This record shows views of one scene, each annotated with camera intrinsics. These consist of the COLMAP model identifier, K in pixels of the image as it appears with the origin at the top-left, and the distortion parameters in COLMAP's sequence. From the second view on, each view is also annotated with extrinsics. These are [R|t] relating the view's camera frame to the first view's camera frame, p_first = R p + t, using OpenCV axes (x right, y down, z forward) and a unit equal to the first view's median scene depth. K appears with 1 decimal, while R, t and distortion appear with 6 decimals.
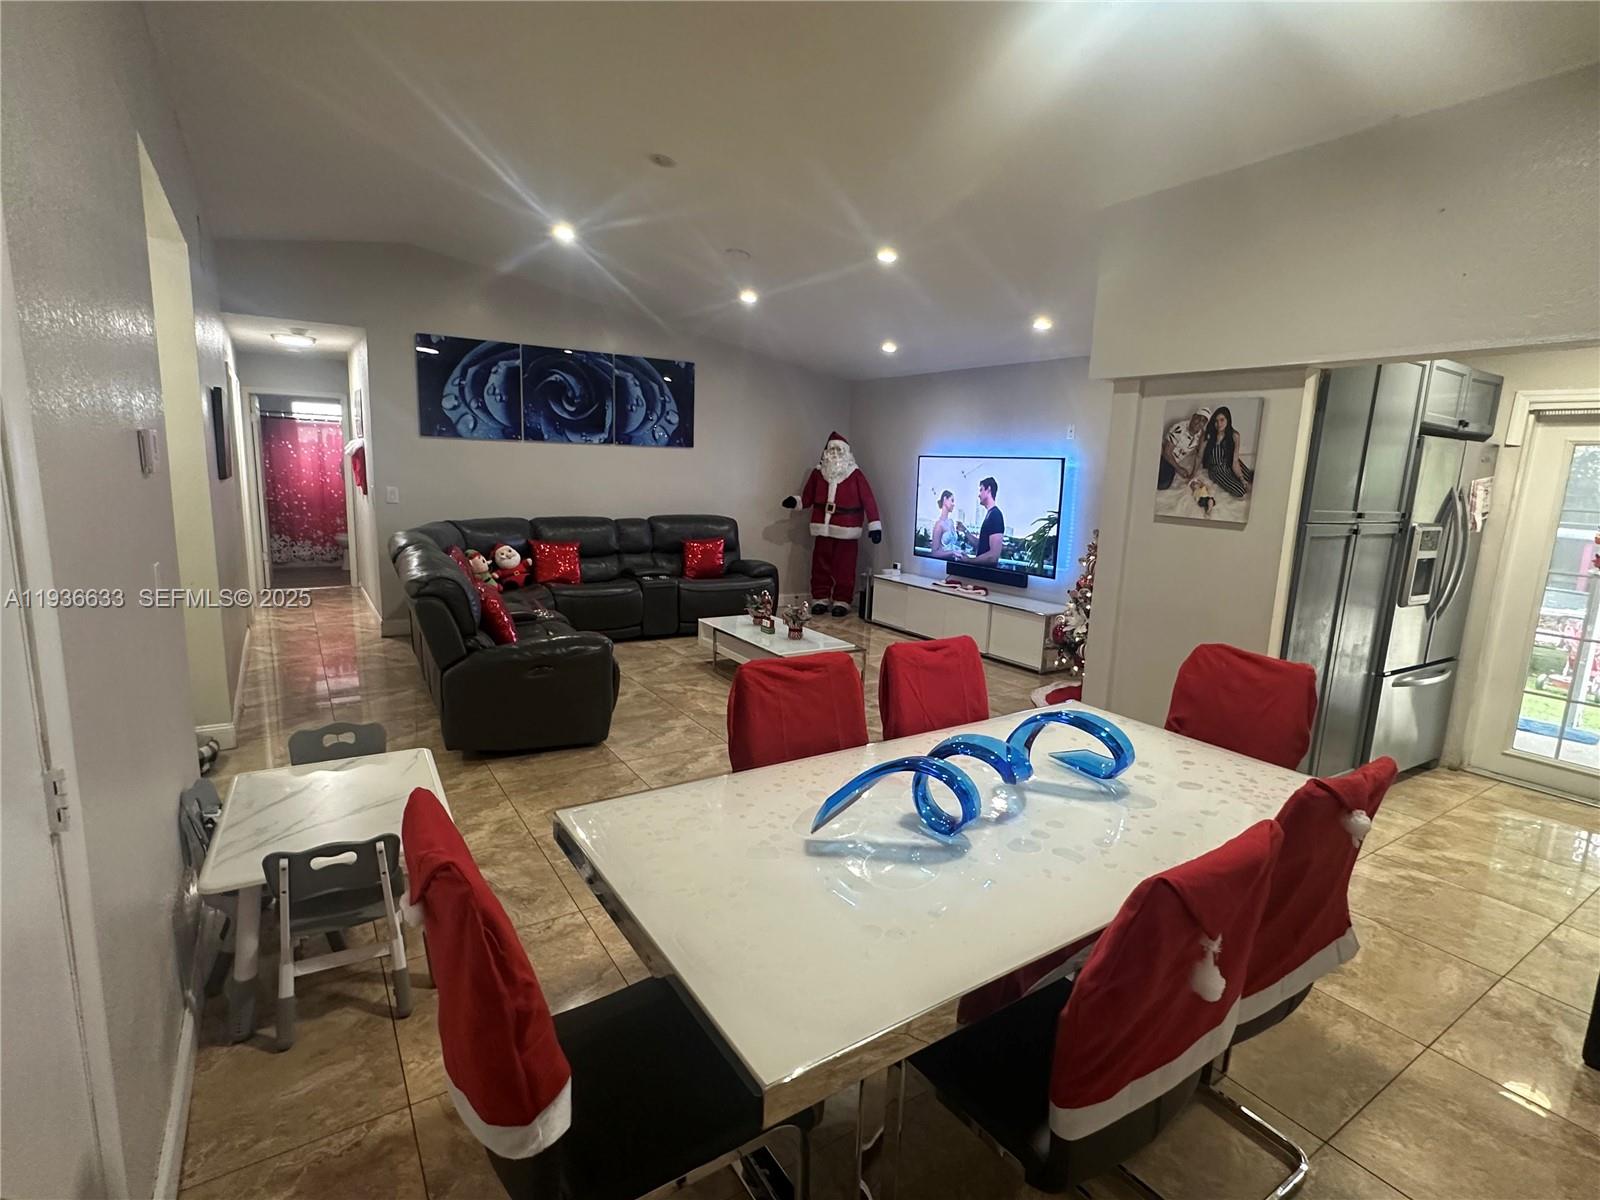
lens RADIAL K [[790.3, 0, 801.2], [0, 790.3, 599.8], [0, 0, 1]] dist [-0.001708, -0.000348]
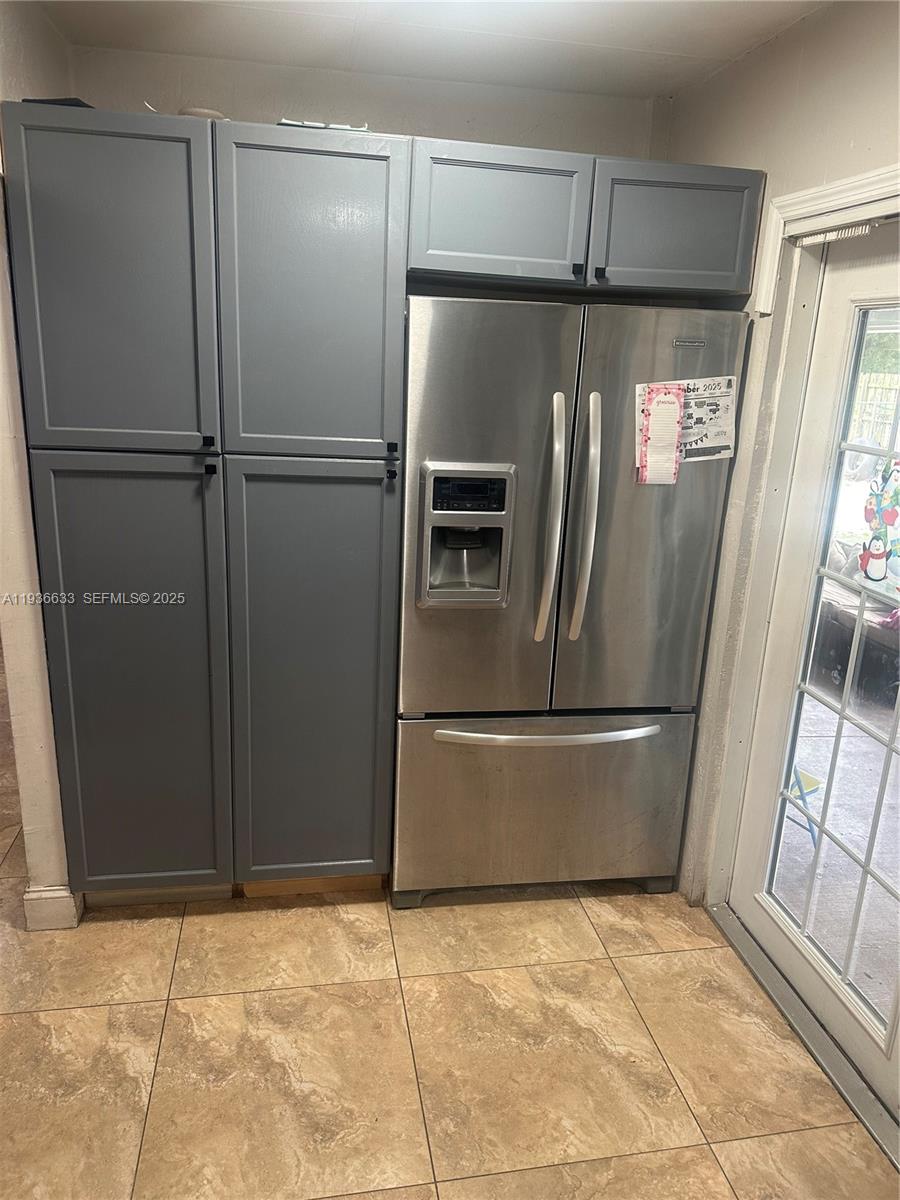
lens RADIAL K [[837.5, 0, 449.2], [0, 837.5, 599.4], [0, 0, 1]] dist [0.001095, 0.000549]
pose [[0.921902, 0.109493, -0.371628, 0.943554], [-0.078192, 0.992078, 0.098324, -0.052656], [0.379449, -0.061587, 0.923160, 0.425793]]
